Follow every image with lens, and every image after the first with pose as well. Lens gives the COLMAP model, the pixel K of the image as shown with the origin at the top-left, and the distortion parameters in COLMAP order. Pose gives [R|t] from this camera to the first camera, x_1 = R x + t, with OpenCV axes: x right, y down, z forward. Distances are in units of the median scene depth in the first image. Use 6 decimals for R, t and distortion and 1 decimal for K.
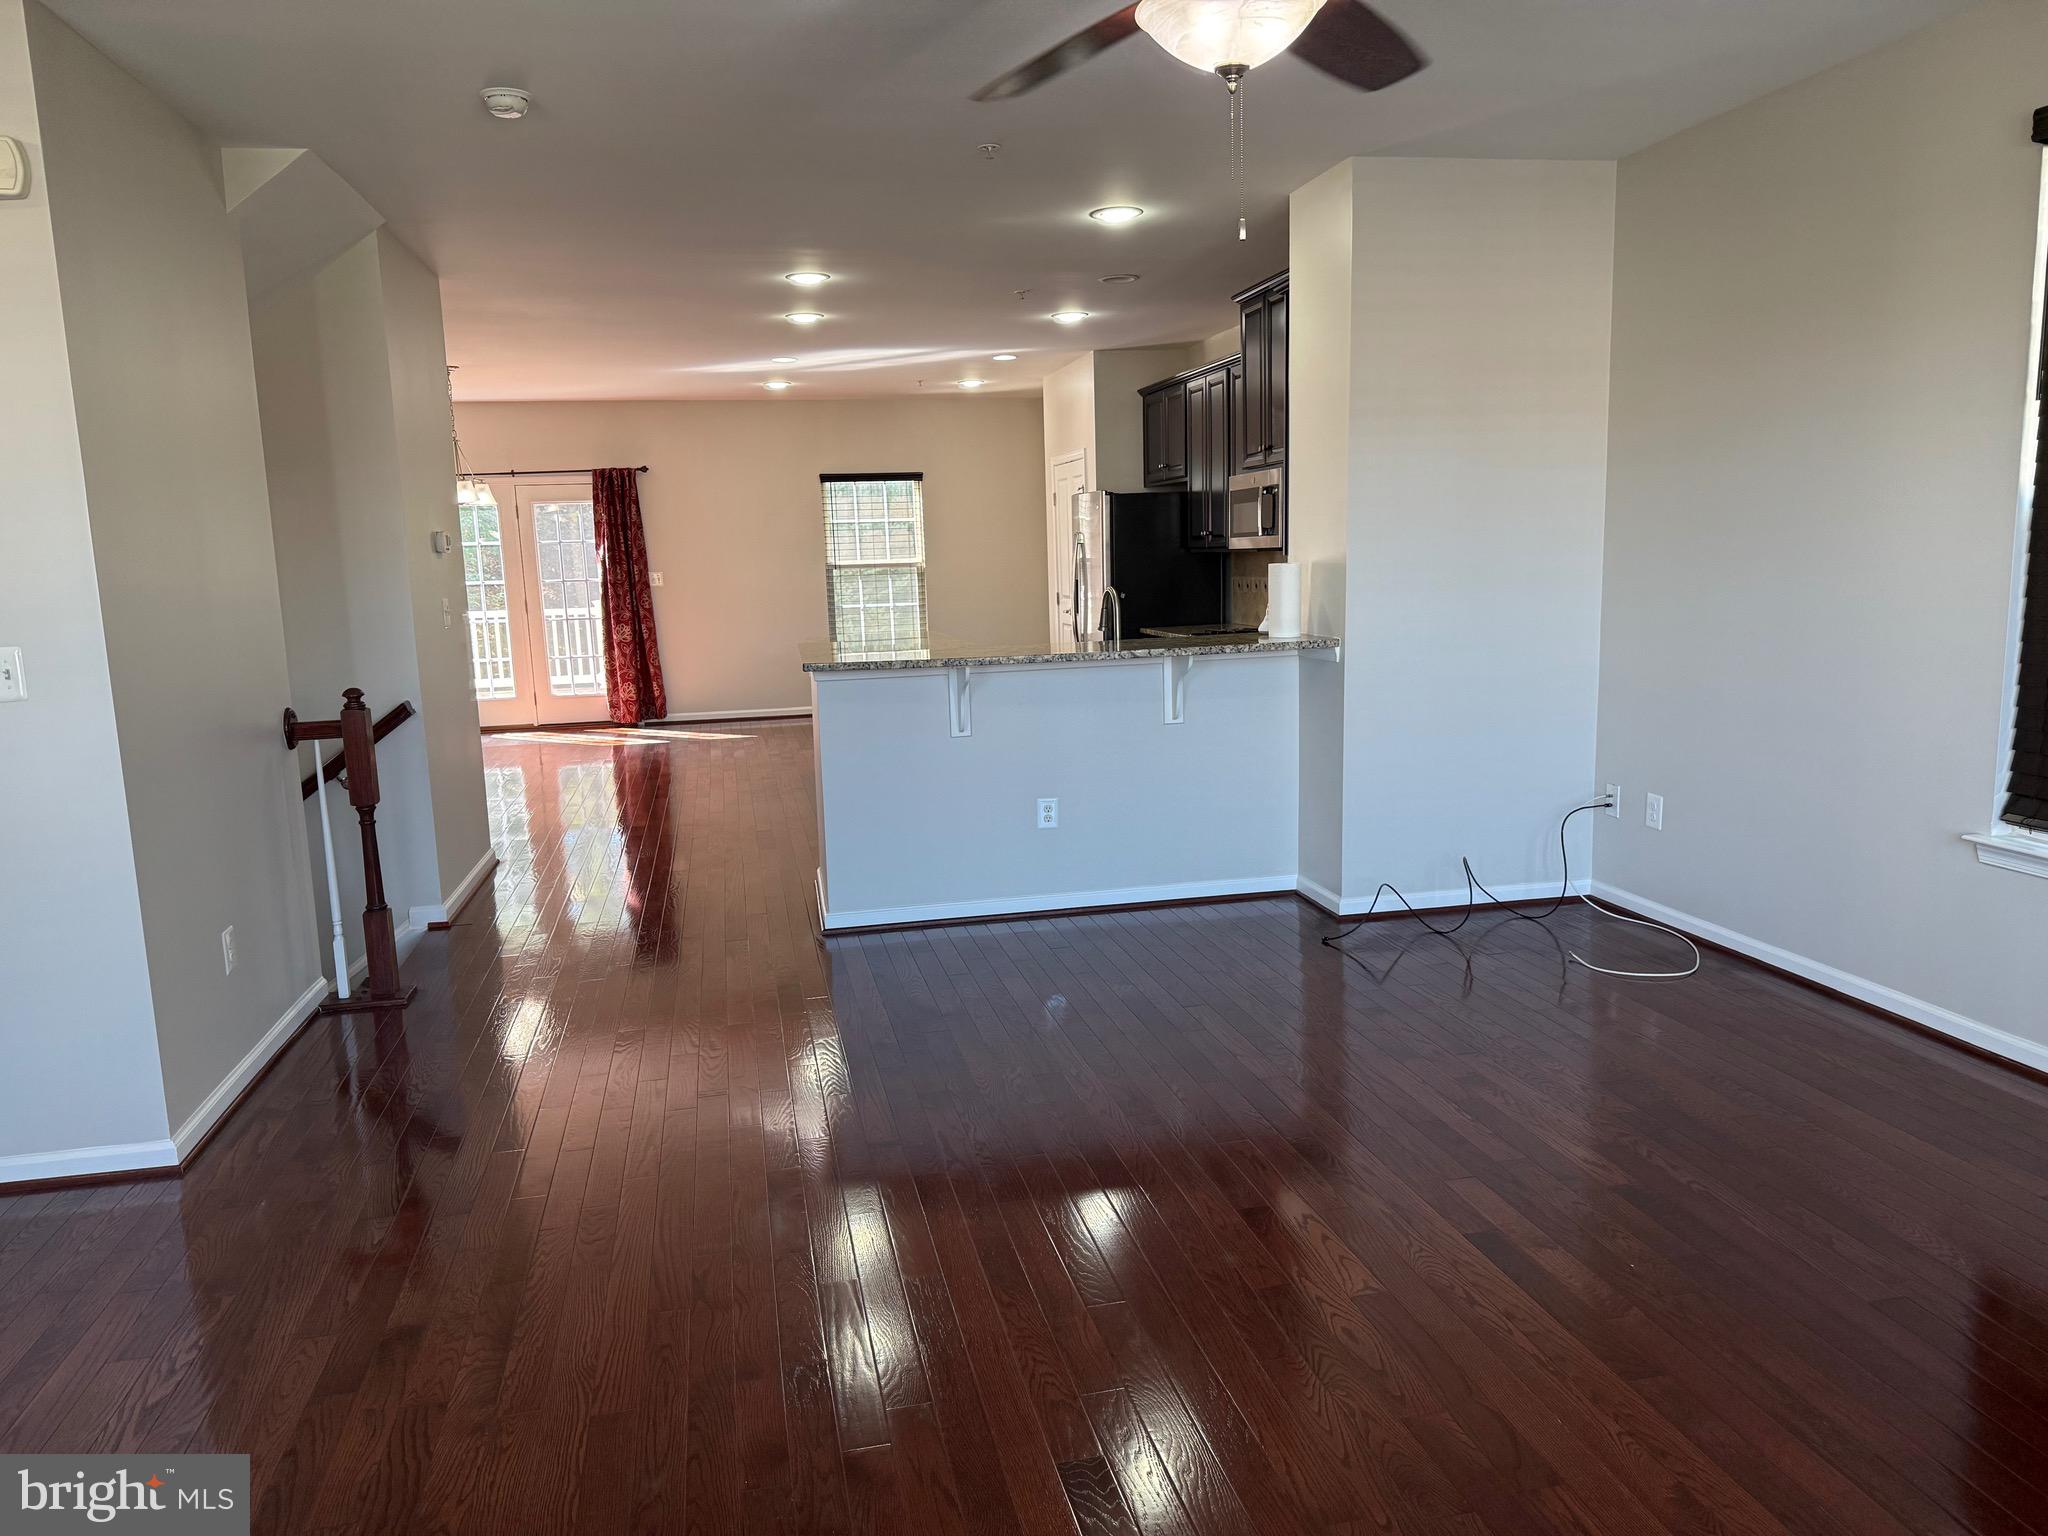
lens RADIAL K [[1427.4, 0, 1051.1], [0, 1427.4, 788.7], [0, 0, 1]] dist [0.050477, -0.067261]
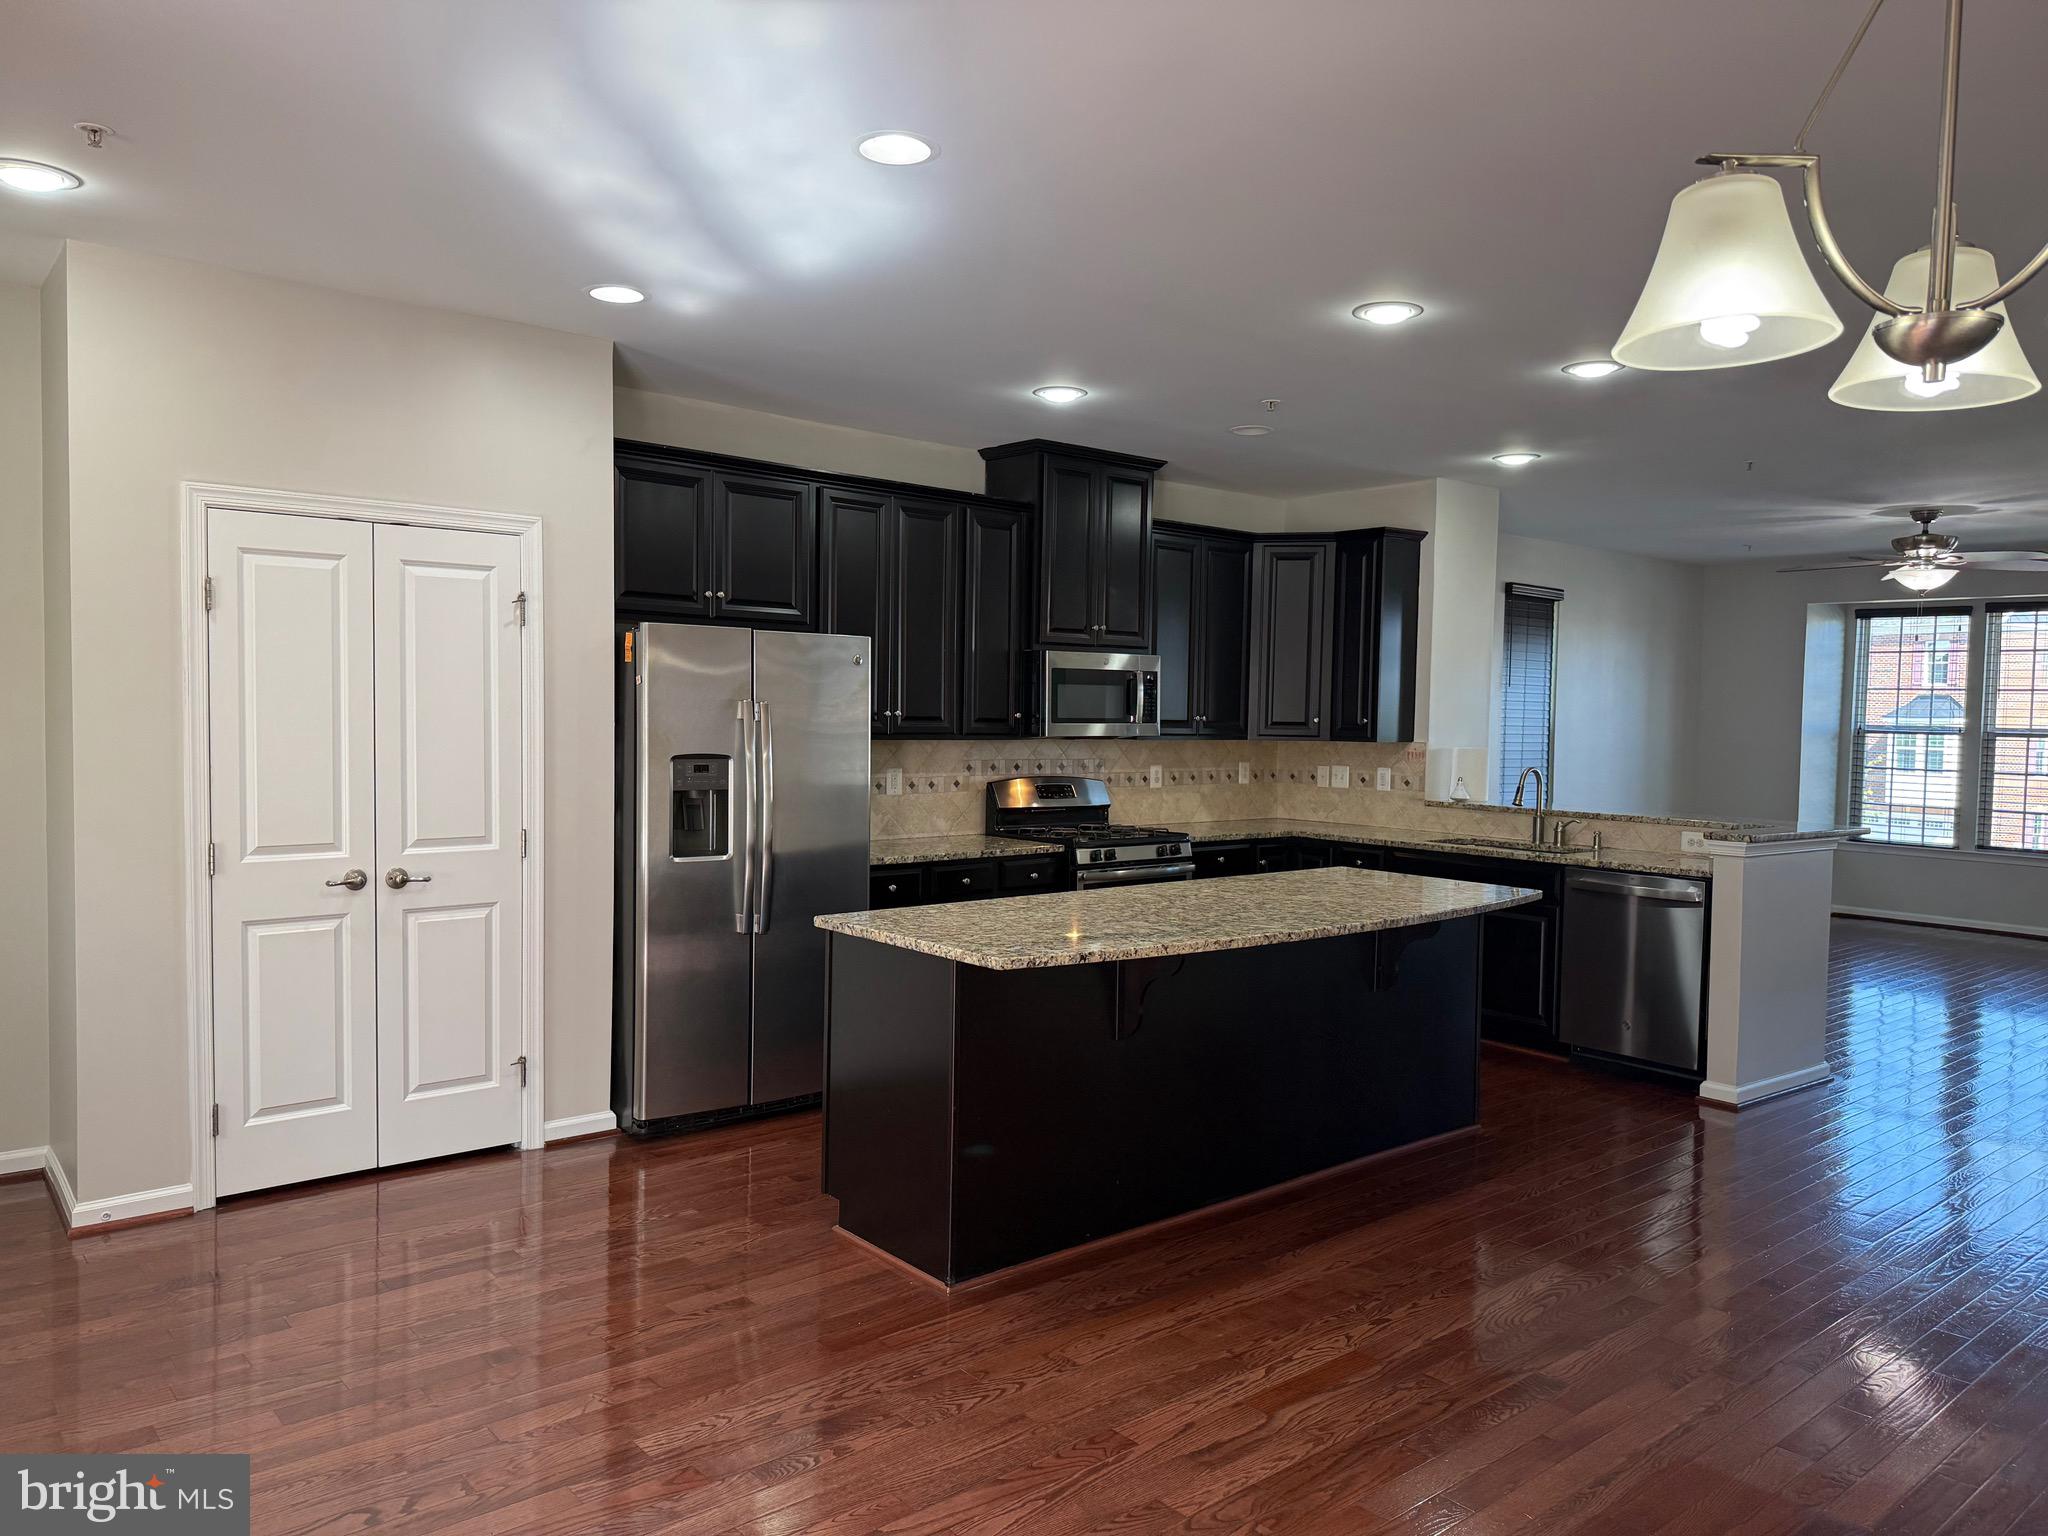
lens RADIAL K [[1427.4, 0, 1024.0], [0, 1427.4, 765.5], [0, 0, 1]] dist [0.050477, -0.067261]
pose [[-0.462244, -0.011436, 0.886679, -0.390287], [0.145253, 0.985435, 0.088433, -0.147988], [-0.874775, 0.169670, -0.453850, 0.910863]]
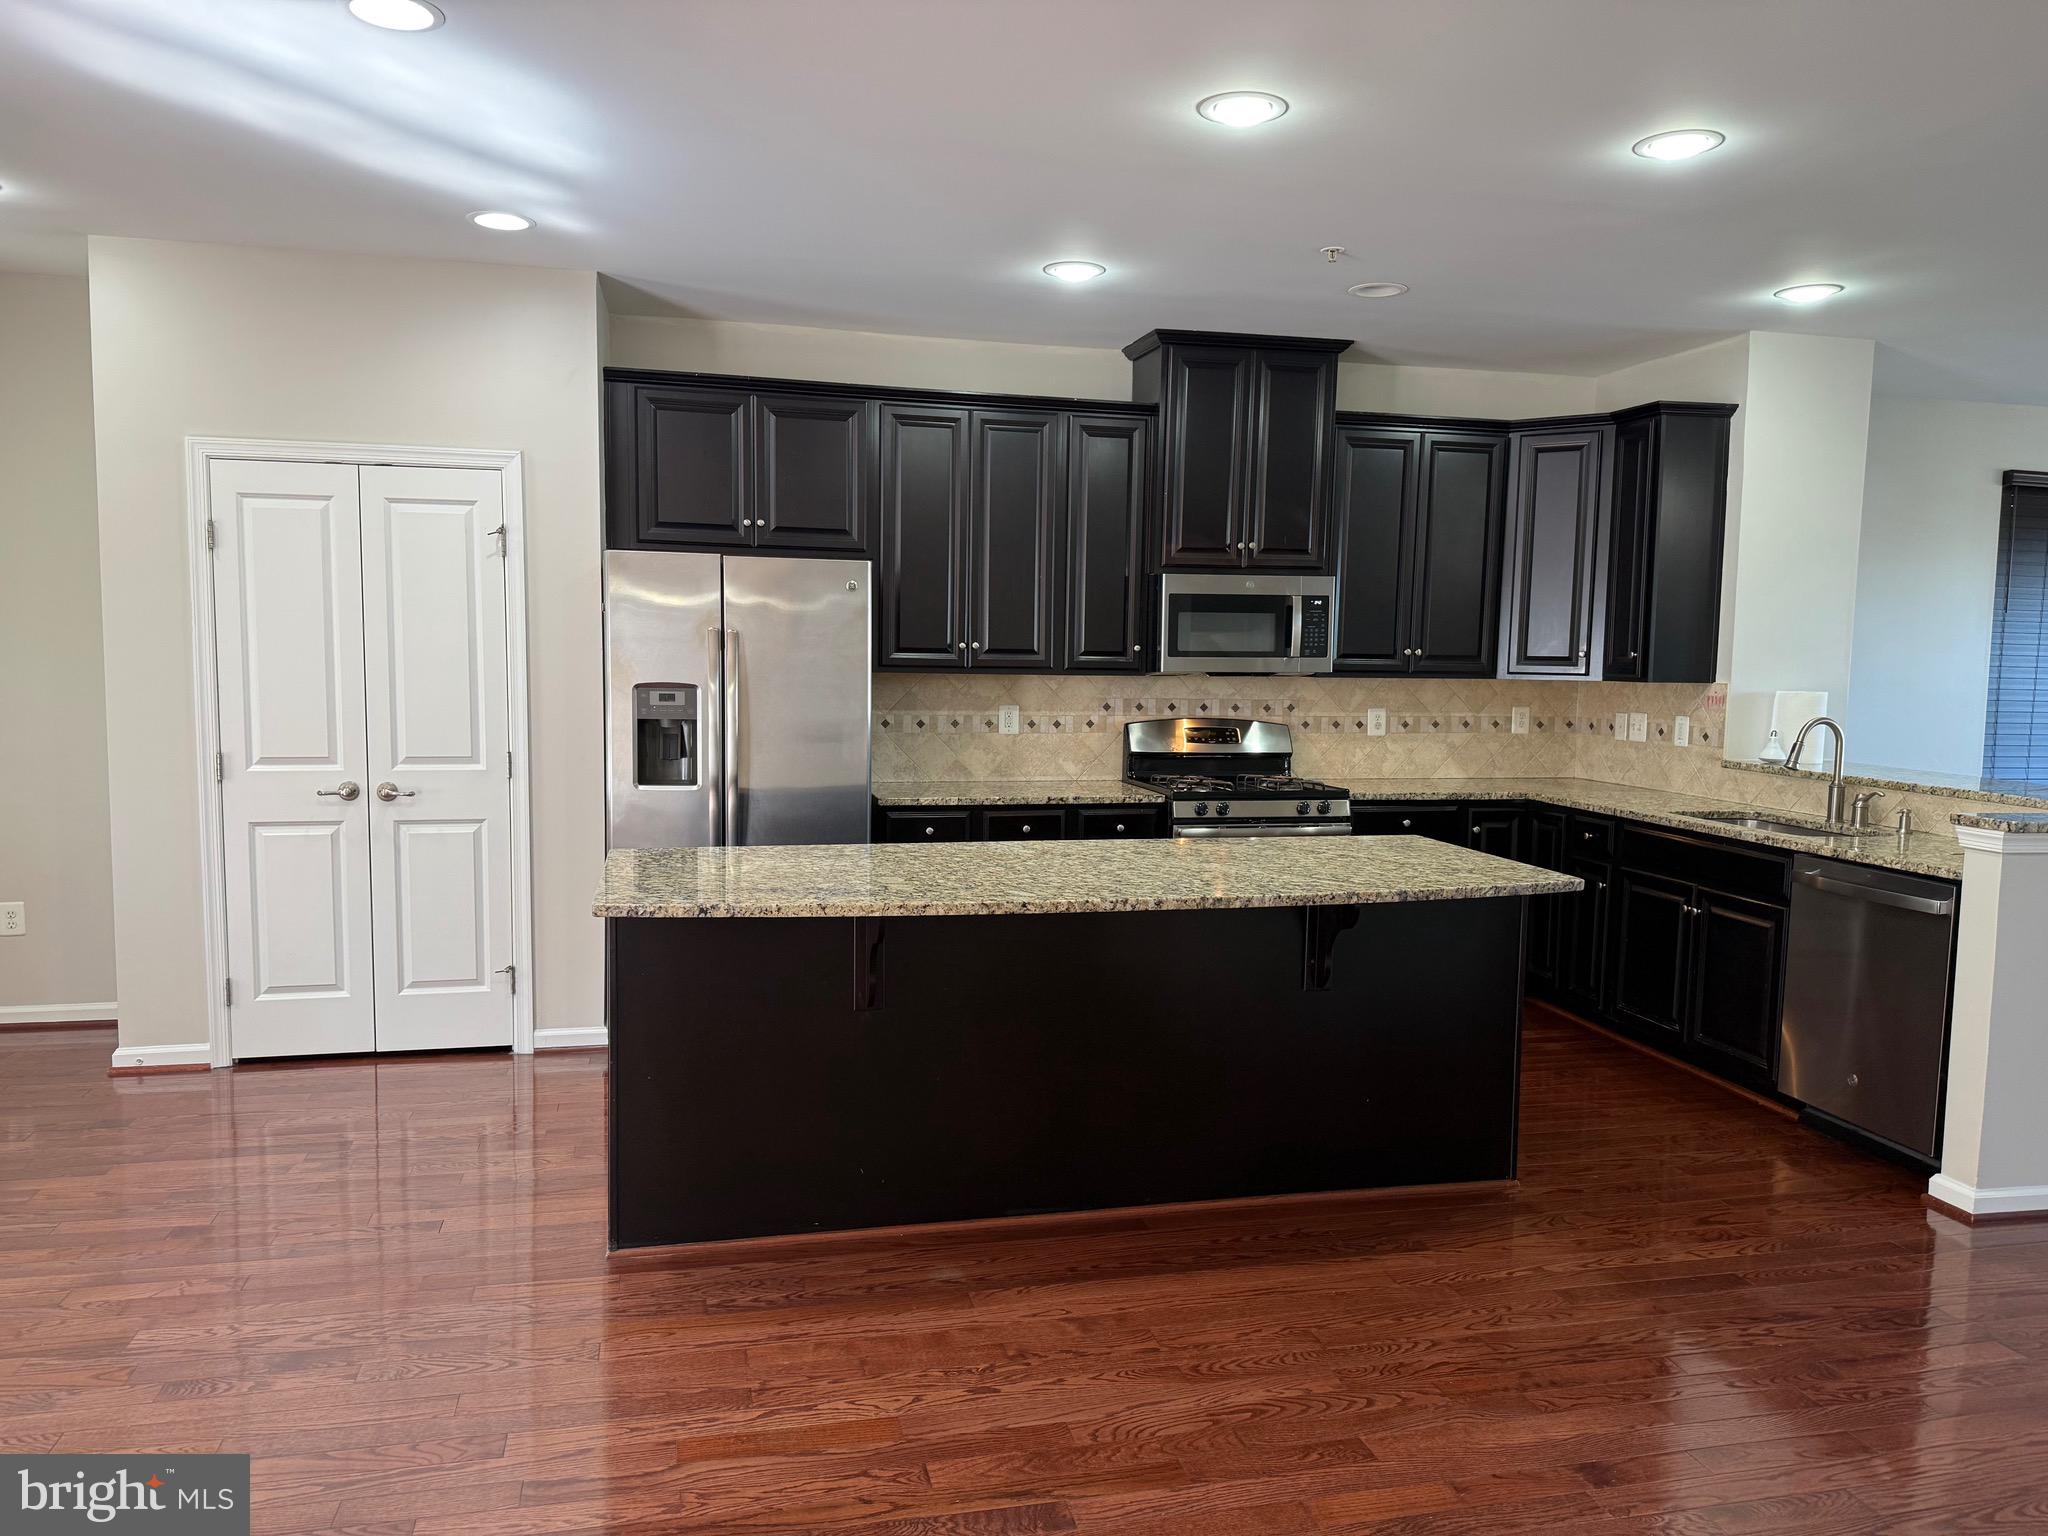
lens RADIAL K [[1427.4, 0, 1013.9], [0, 1427.4, 779.3], [0, 0, 1]] dist [0.050477, -0.067261]
pose [[-0.007848, -0.061314, 0.998088, -0.392903], [0.151487, 0.986526, 0.061795, -0.111678], [-0.988428, 0.151682, 0.001546, 0.712359]]
